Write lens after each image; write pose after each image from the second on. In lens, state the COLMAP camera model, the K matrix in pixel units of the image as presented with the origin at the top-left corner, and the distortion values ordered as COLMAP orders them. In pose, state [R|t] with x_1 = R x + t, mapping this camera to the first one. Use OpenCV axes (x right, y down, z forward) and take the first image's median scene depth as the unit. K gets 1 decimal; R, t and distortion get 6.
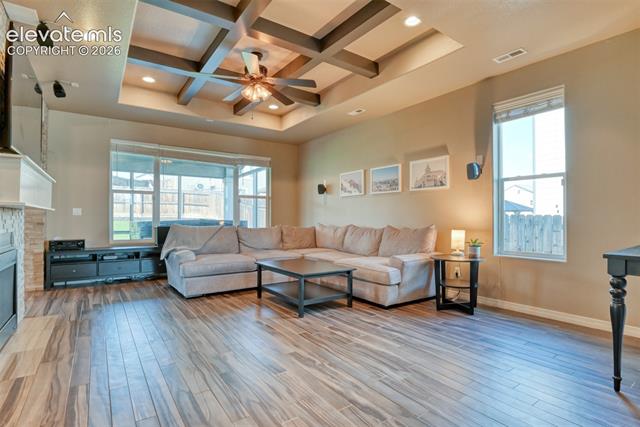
lens RADIAL K [[320.5, 0, 321.1], [0, 320.5, 214.8], [0, 0, 1]] dist [-0.026954, 0.000162]
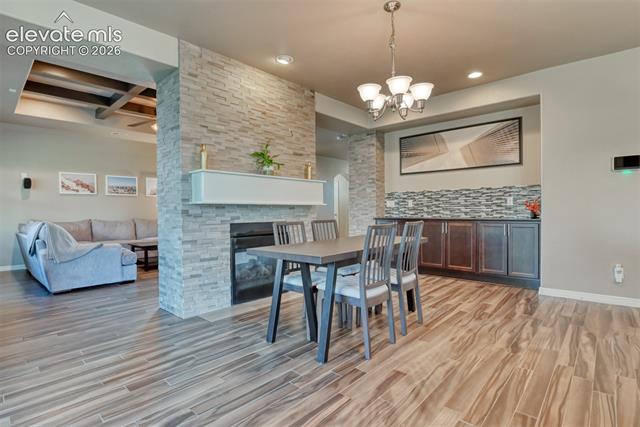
lens RADIAL K [[320.5, 0, 321.4], [0, 320.5, 214.6], [0, 0, 1]] dist [-0.026954, 0.000162]
pose [[-0.213132, -0.008312, 0.976988, -1.464151], [-0.000573, 0.999965, 0.008382, 0.004853], [-0.977023, 0.001227, -0.213129, 0.486474]]
